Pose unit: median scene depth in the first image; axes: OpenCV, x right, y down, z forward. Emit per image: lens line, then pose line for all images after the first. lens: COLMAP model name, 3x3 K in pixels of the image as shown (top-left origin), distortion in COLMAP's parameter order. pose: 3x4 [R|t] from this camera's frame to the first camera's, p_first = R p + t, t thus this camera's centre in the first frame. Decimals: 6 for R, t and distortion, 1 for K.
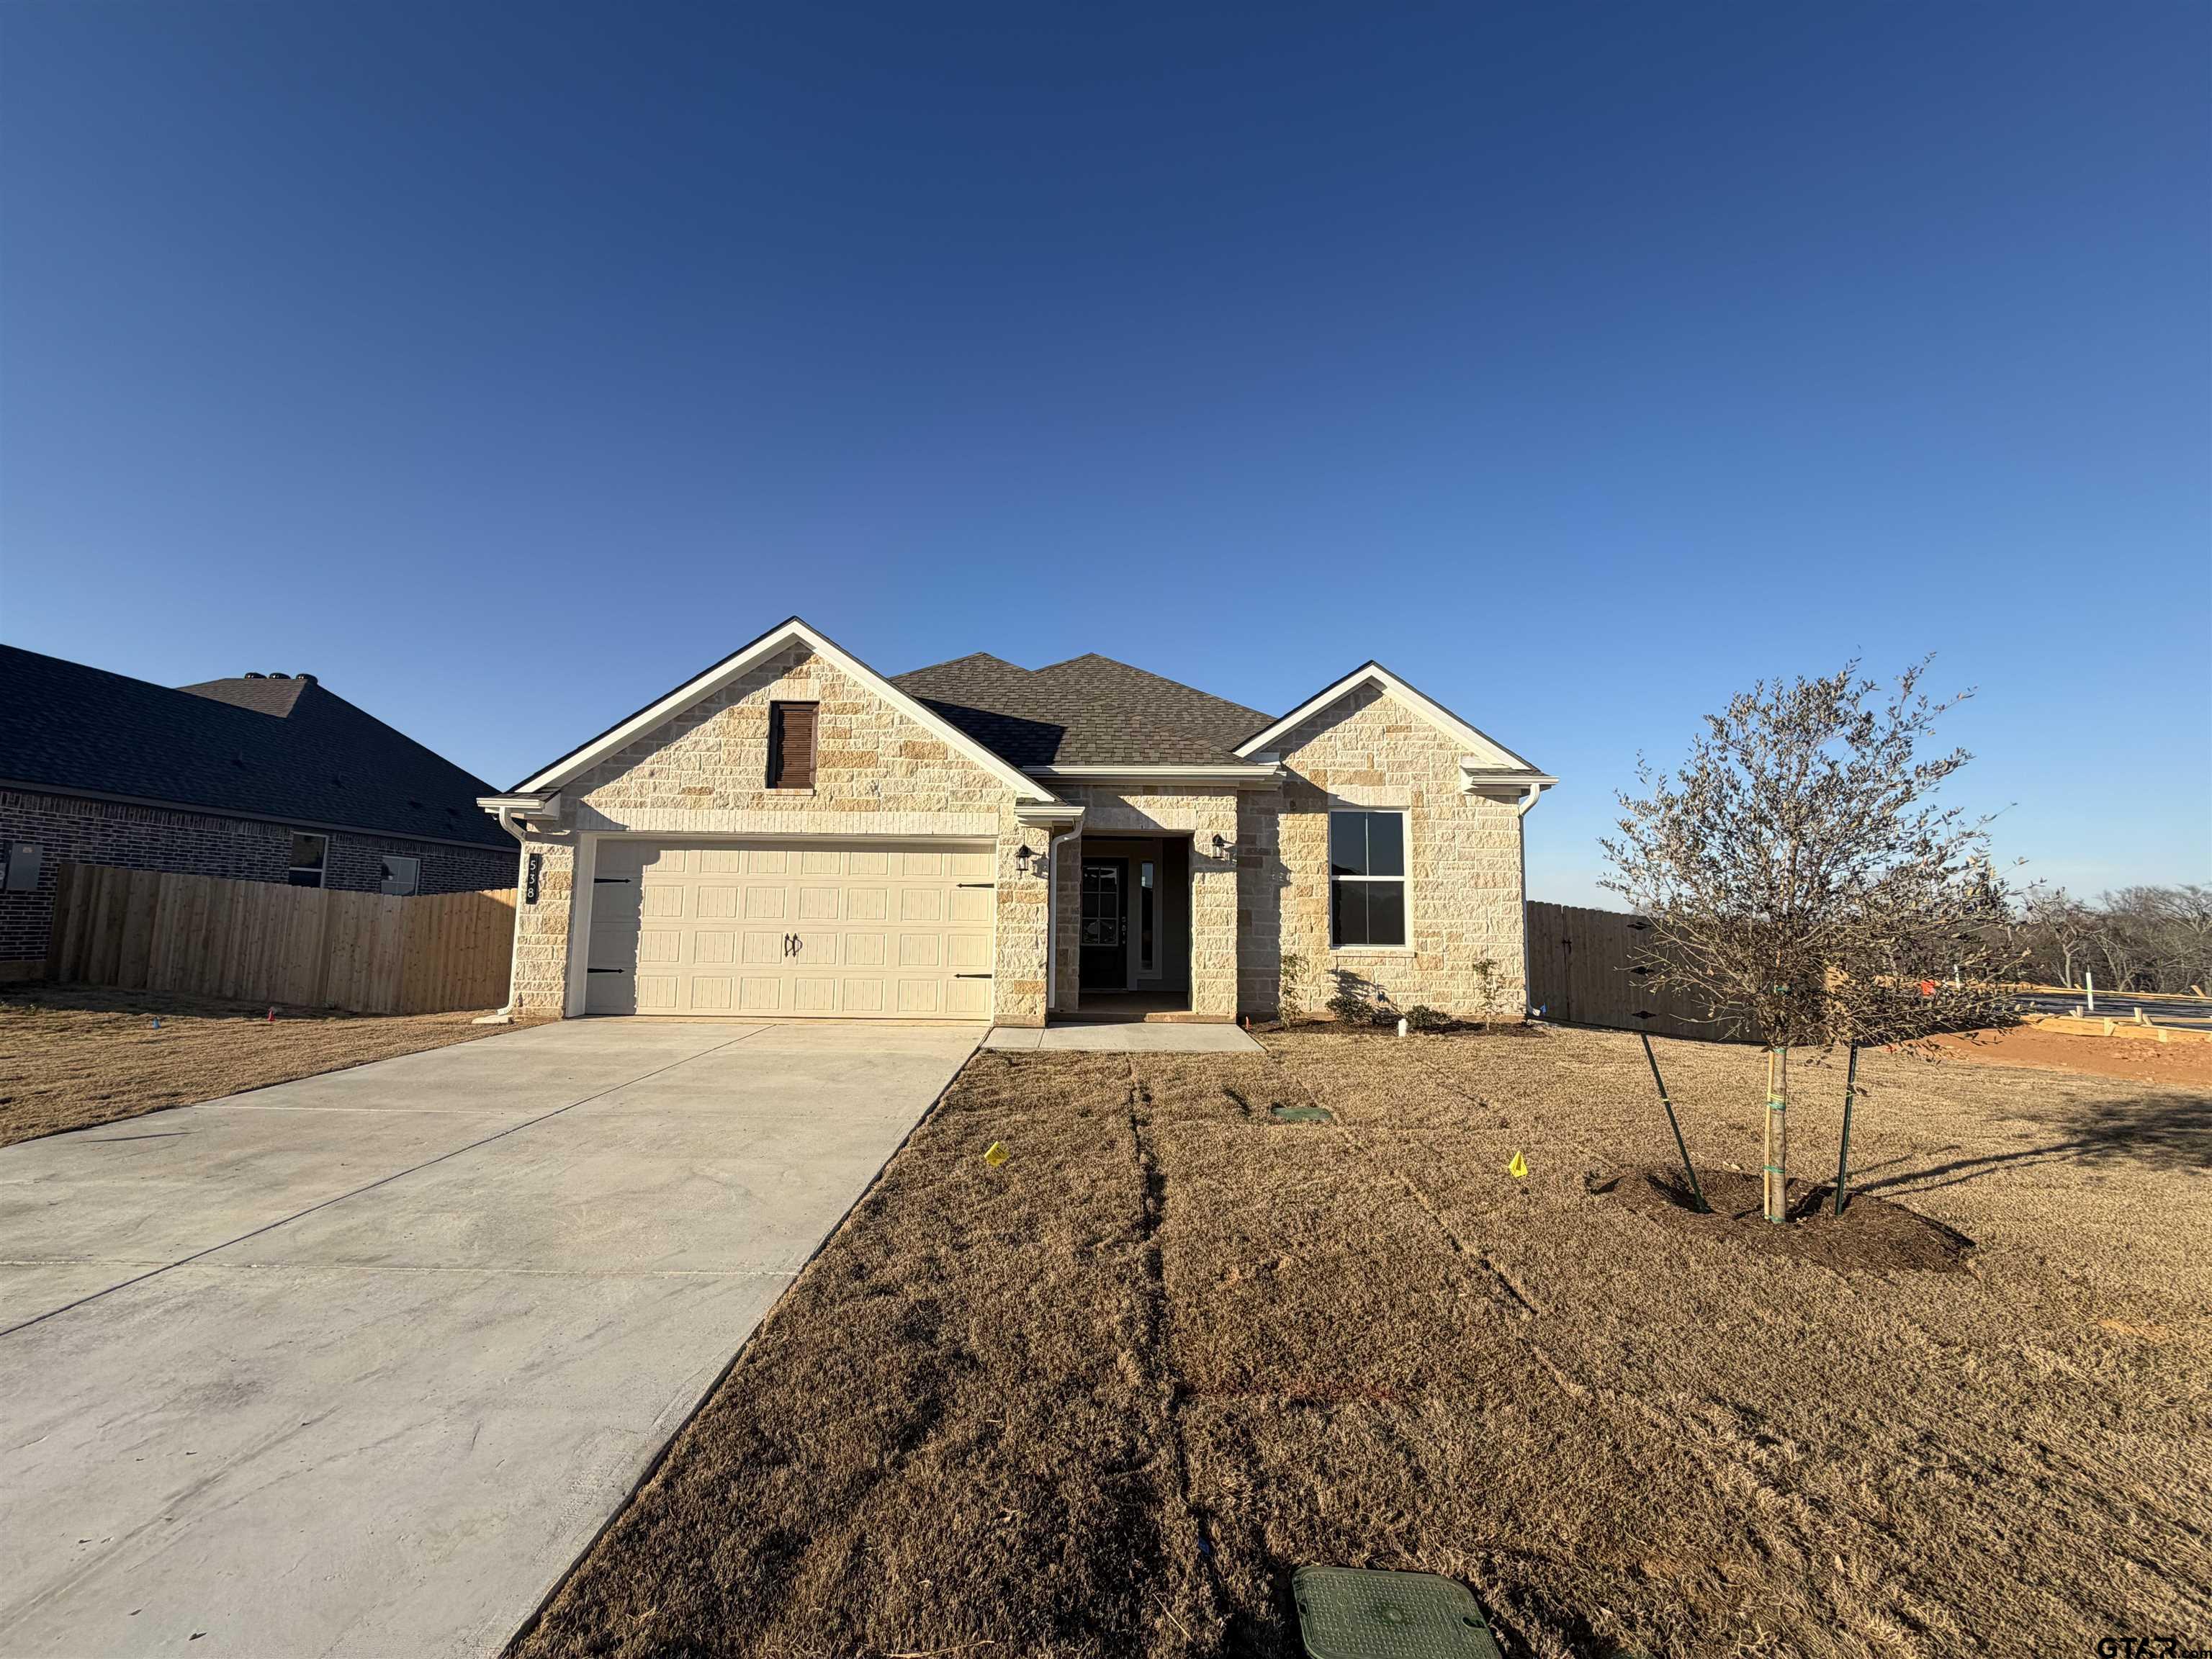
lens RADIAL K [[870.2, 0, 1106.0], [0, 870.2, 829.5], [0, 0, 1]] dist [-0.001306, -0.000005]
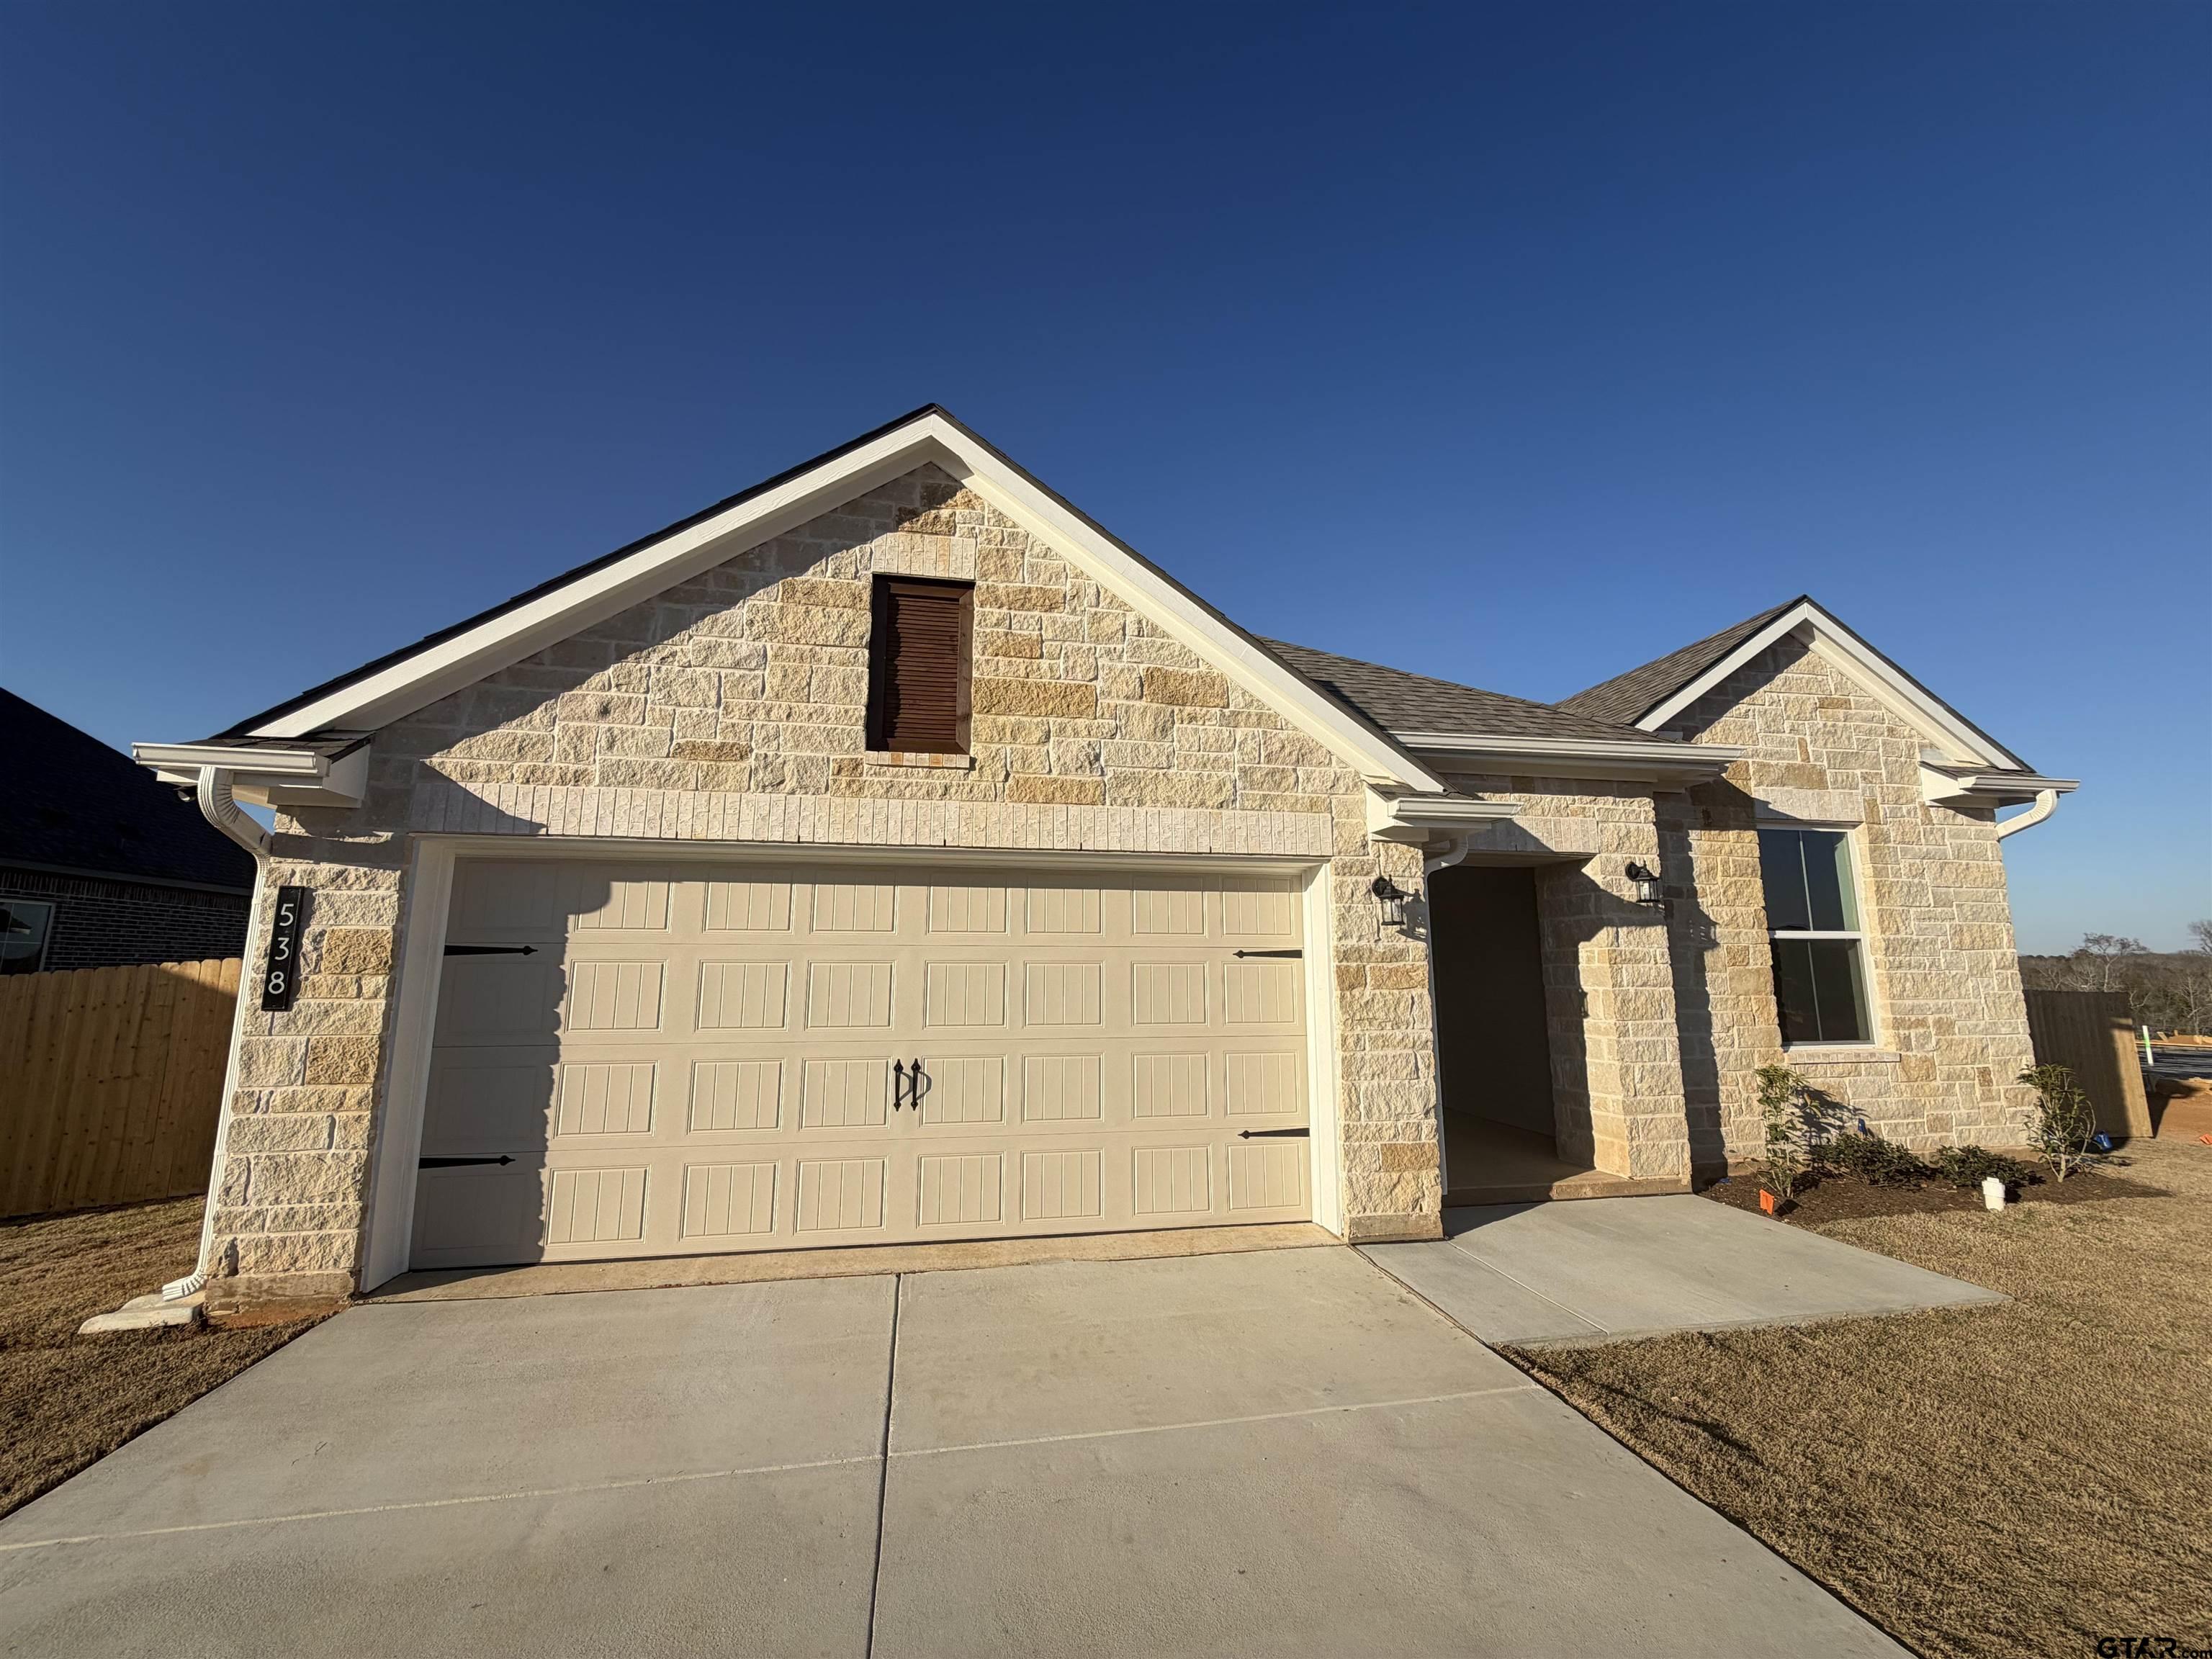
lens RADIAL K [[870.2, 0, 1106.0], [0, 870.2, 829.5], [0, 0, 1]] dist [-0.001306, -0.000005]
pose [[0.982836, 0.017748, 0.183623, -0.345704], [-0.008079, 0.998547, -0.053270, 0.018994], [-0.184302, 0.050873, 0.981552, 0.510137]]
